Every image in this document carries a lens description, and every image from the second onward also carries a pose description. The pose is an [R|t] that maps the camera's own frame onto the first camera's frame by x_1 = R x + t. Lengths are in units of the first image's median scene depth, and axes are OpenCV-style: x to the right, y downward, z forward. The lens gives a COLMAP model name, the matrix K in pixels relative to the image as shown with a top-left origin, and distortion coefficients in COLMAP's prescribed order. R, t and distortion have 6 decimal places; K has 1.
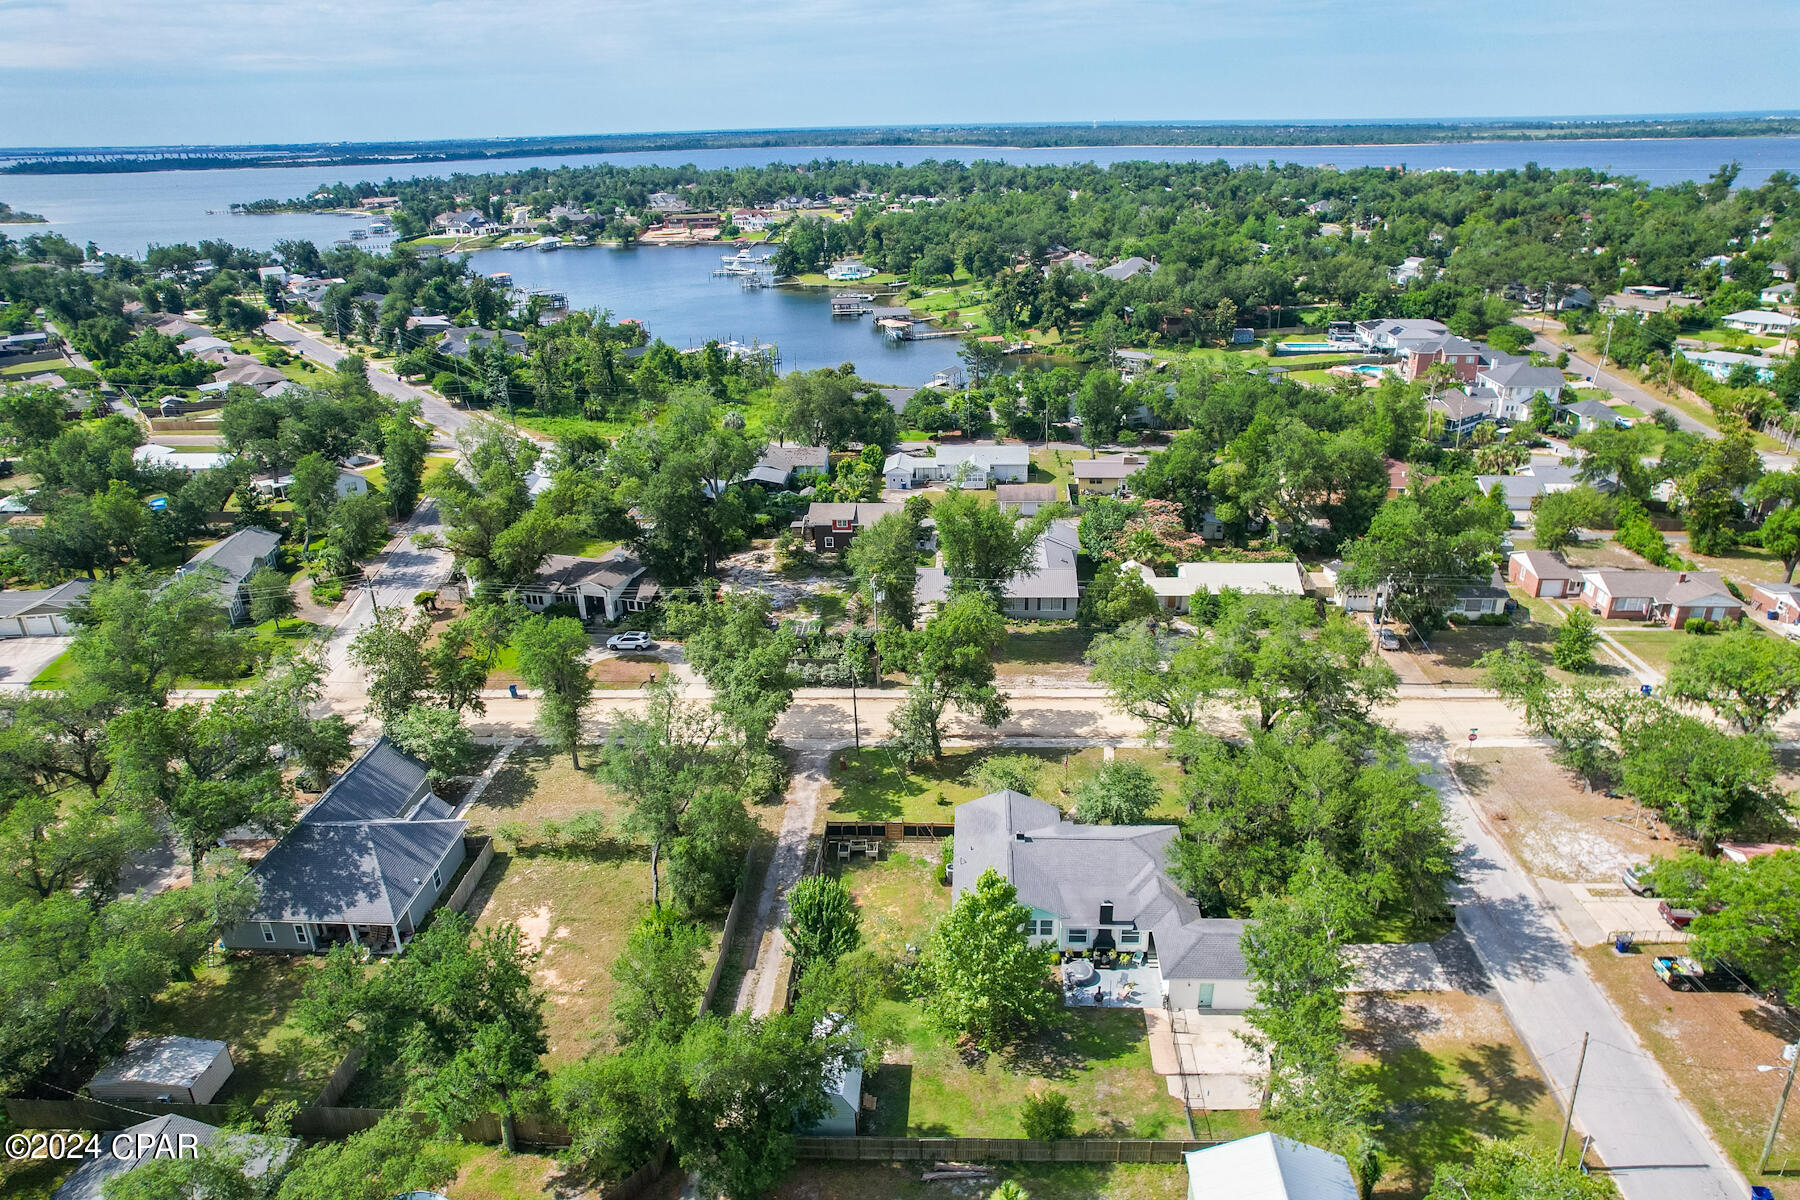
lens RADIAL K [[1143.8, 0, 910.9], [0, 1143.8, 622.4], [0, 0, 1]] dist [-0.079369, 0.071515]
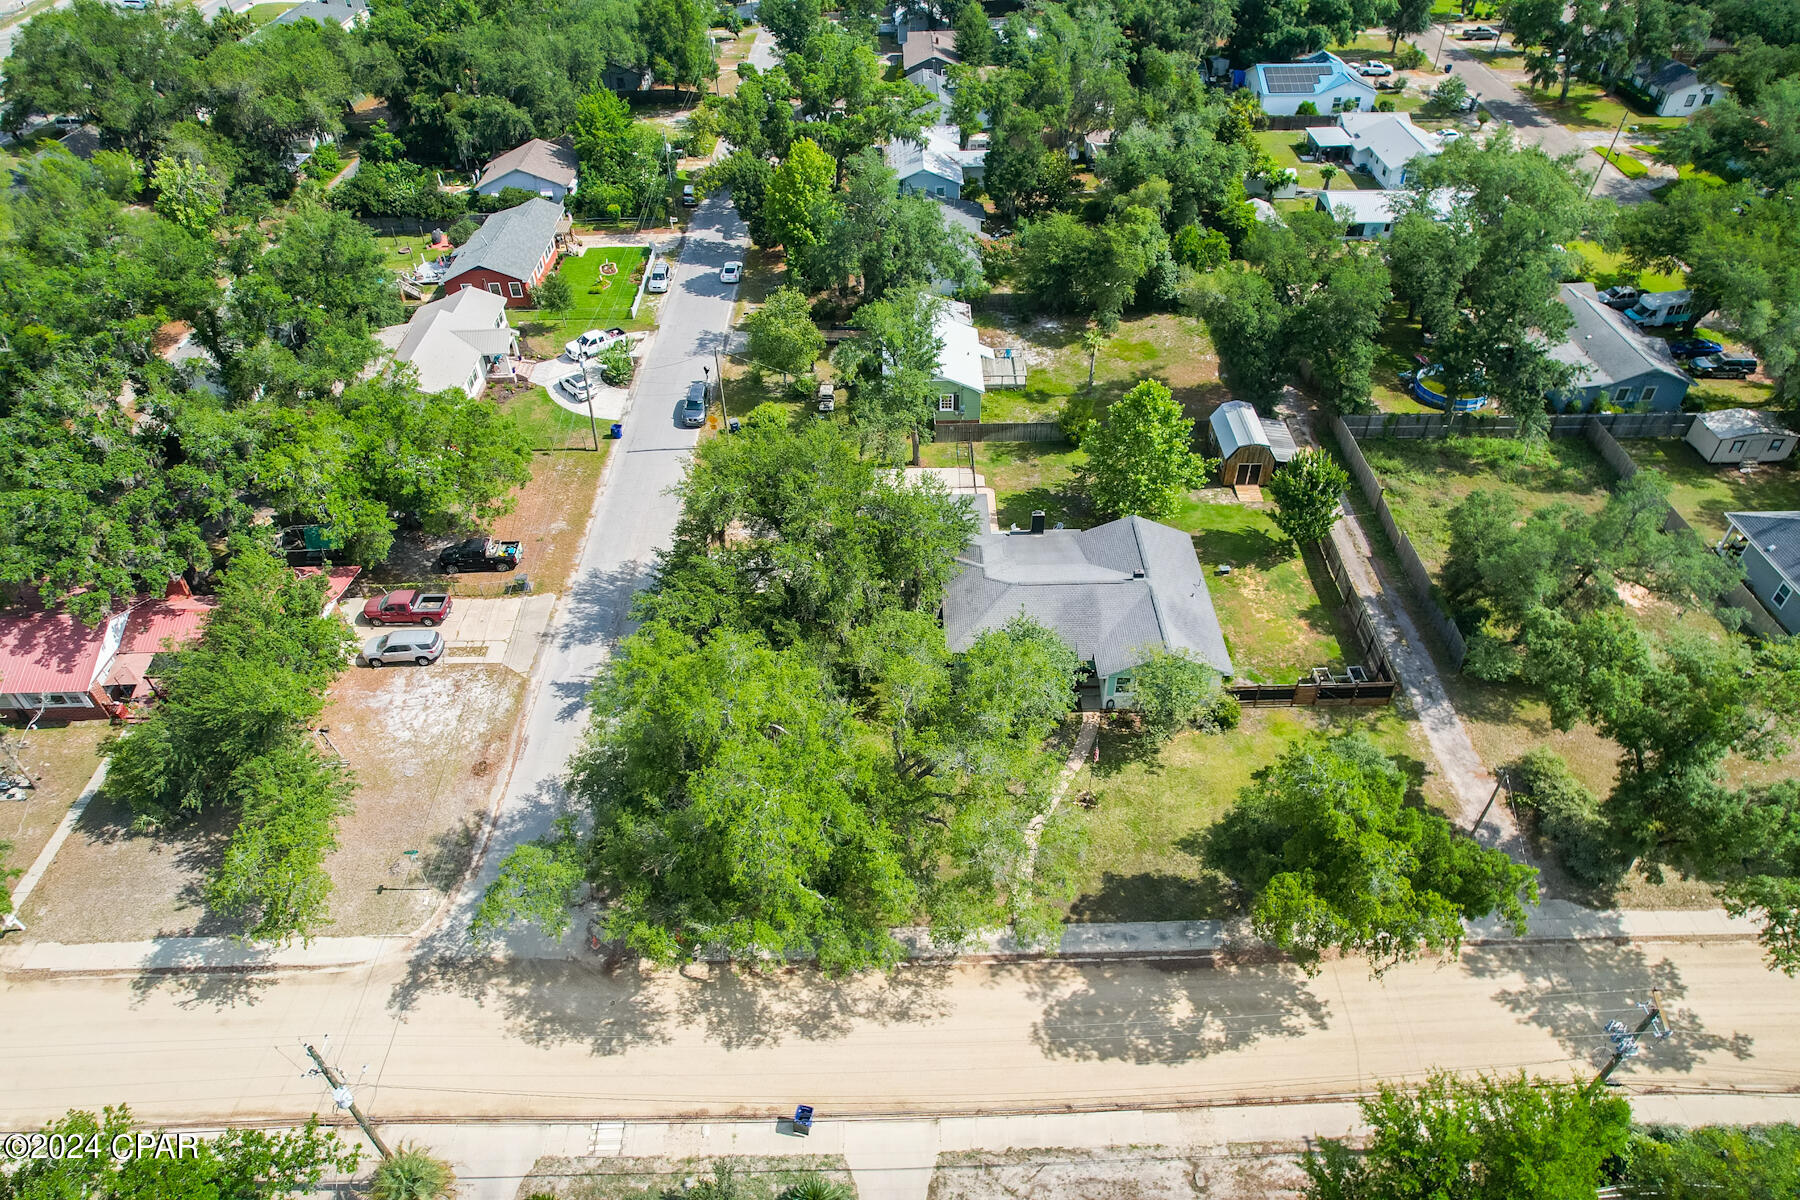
lens RADIAL K [[1143.8, 0, 910.9], [0, 1143.8, 622.4], [0, 0, 1]] dist [-0.079369, 0.071515]
pose [[-0.996921, 0.073666, -0.026874, 0.055074], [0.005915, 0.412379, 0.910993, -0.109512], [0.078191, 0.908029, -0.411545, 0.257492]]
